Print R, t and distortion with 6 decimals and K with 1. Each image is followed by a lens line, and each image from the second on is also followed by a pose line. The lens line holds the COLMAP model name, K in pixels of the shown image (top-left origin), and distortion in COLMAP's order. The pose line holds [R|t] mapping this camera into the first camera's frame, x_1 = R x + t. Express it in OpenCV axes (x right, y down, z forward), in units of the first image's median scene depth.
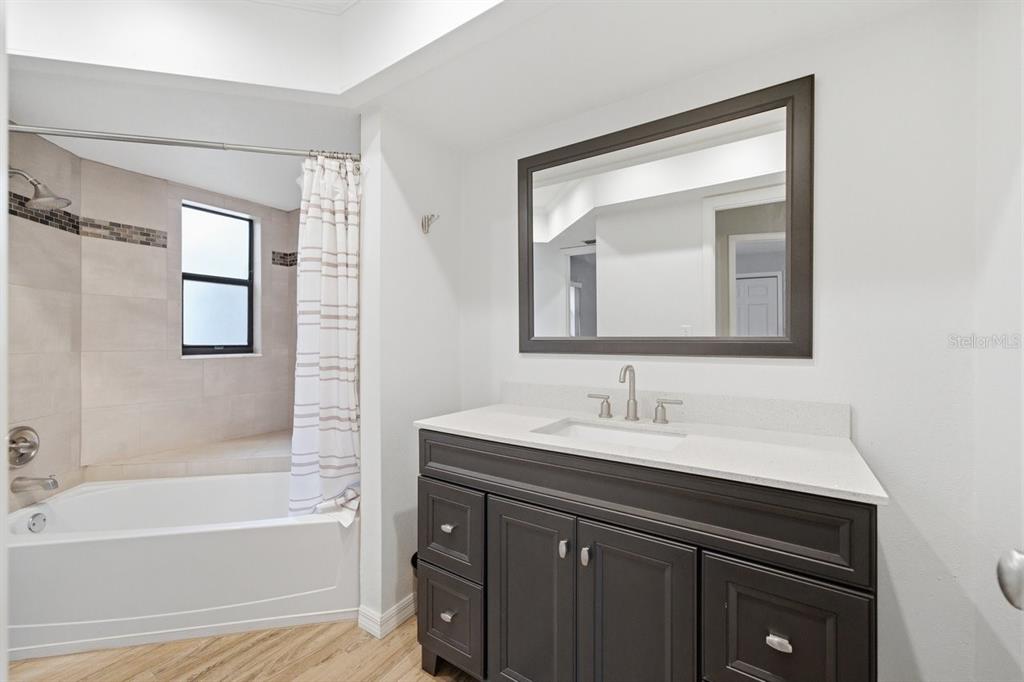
lens RADIAL K [[413.7, 0, 512.0], [0, 413.7, 341.0], [0, 0, 1]] dist [-0.013632, -0.000129]
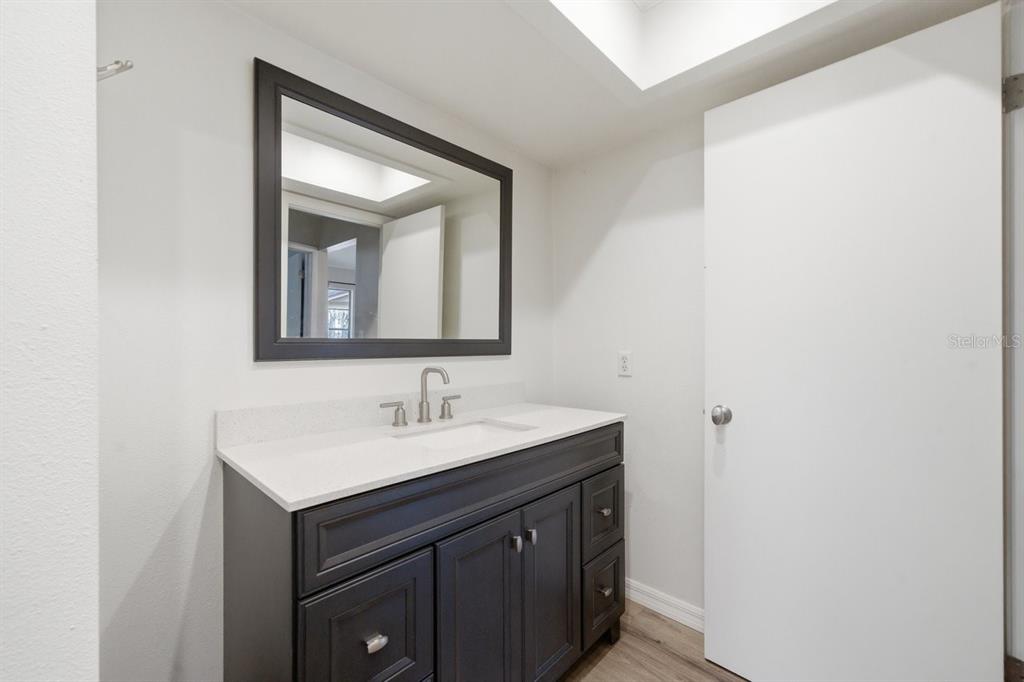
lens RADIAL K [[413.7, 0, 512.0], [0, 413.7, 341.0], [0, 0, 1]] dist [-0.013632, -0.000129]
pose [[0.169596, 0.005918, 0.985496, -0.655681], [0.000857, 0.999981, -0.006152, 0.001352], [-0.985513, 0.001888, 0.169588, 0.616556]]
